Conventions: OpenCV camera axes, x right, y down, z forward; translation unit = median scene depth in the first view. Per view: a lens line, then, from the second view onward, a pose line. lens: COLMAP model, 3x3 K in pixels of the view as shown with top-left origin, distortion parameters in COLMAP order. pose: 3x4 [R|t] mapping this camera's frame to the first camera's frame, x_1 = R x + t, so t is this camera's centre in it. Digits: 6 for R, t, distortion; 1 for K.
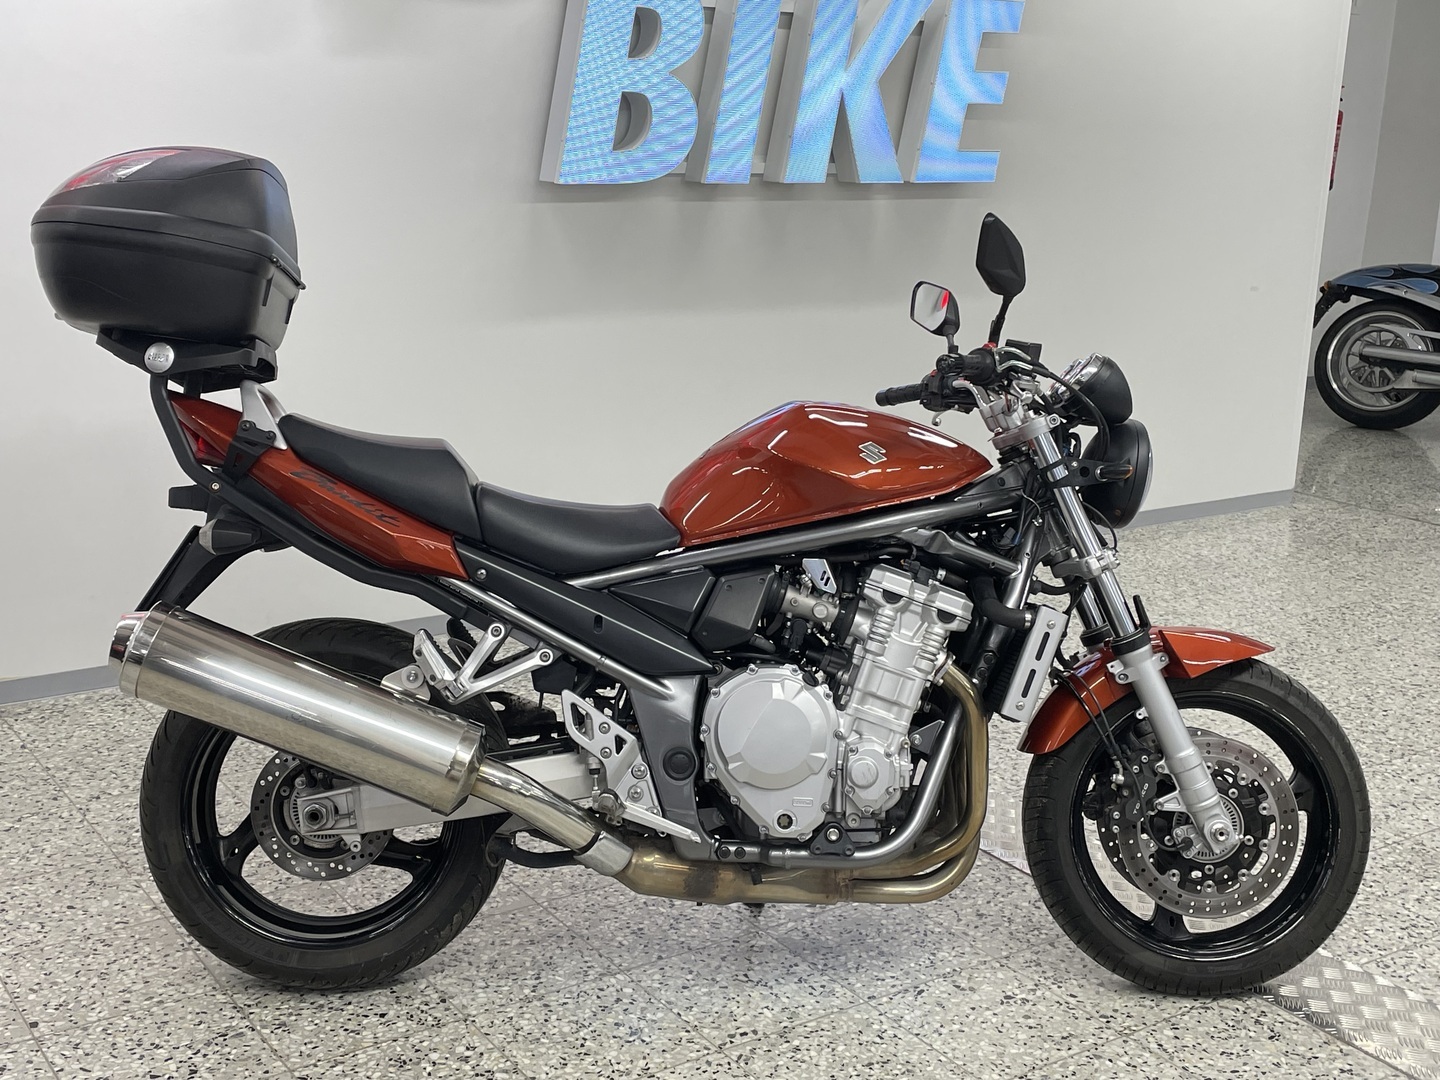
lens RADIAL K [[1750.0, 0, 726.7], [0, 1750.0, 539.2], [0, 0, 1]] dist [0.057603, 0.000000]
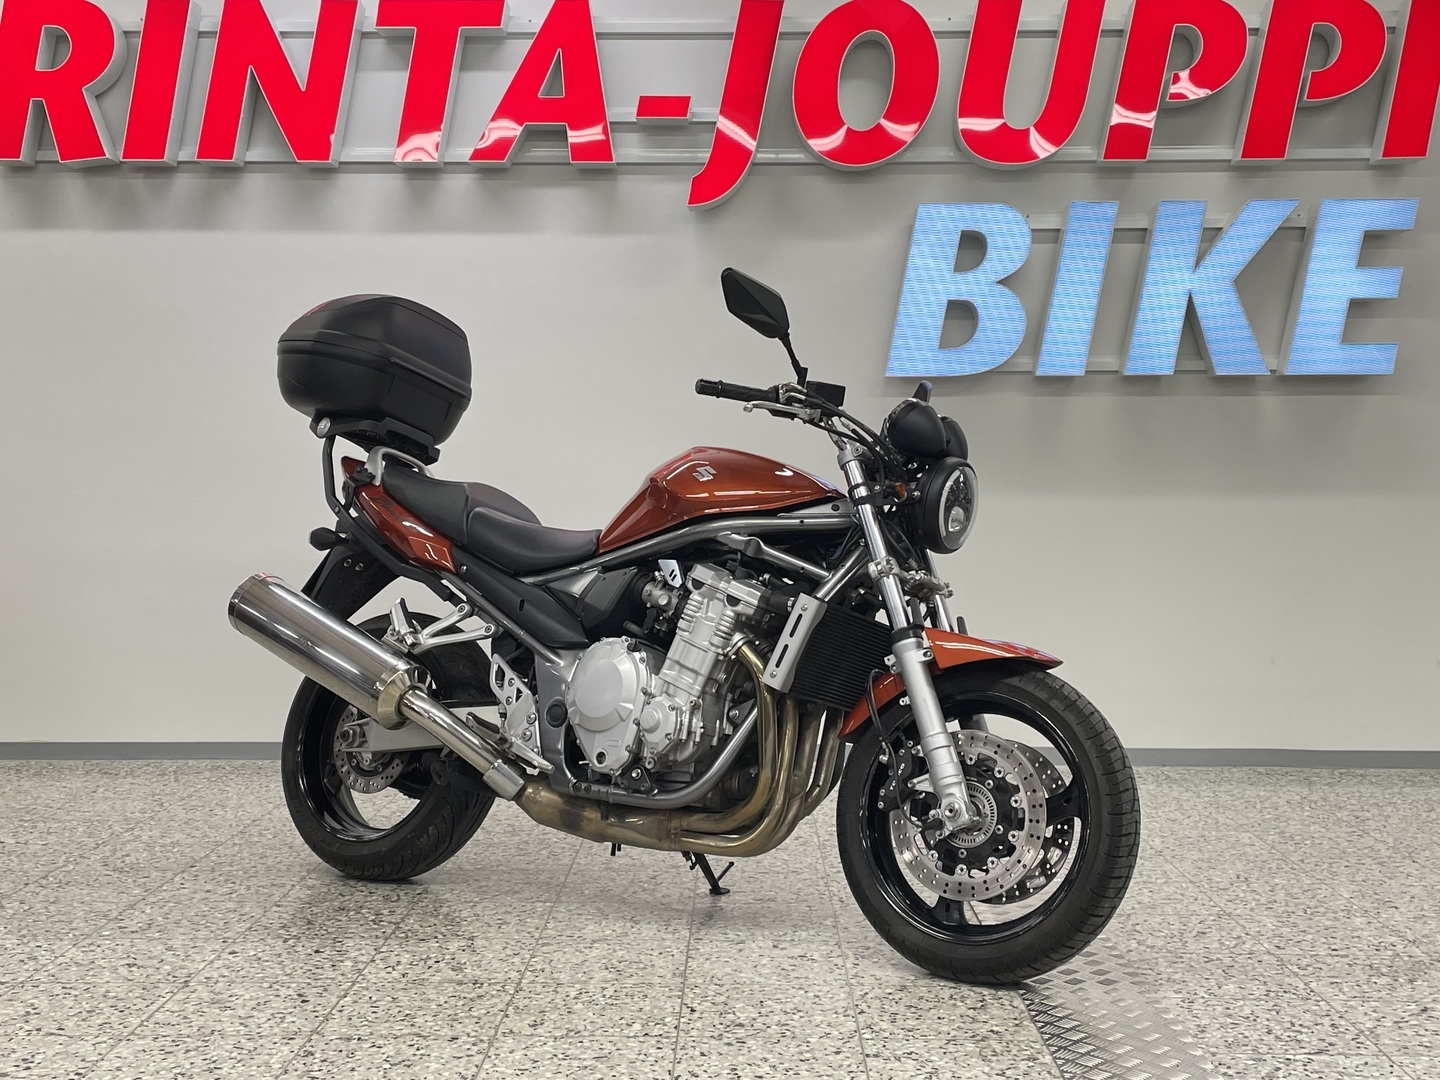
lens RADIAL K [[1750.0, 0, 730.5], [0, 1750.0, 536.9], [0, 0, 1]] dist [0.057603, 0.000000]
pose [[0.814553, -0.013333, -0.579936, 0.813861], [-0.116245, 0.975705, -0.185704, 0.222584], [0.568323, 0.218681, 0.793213, 0.025901]]
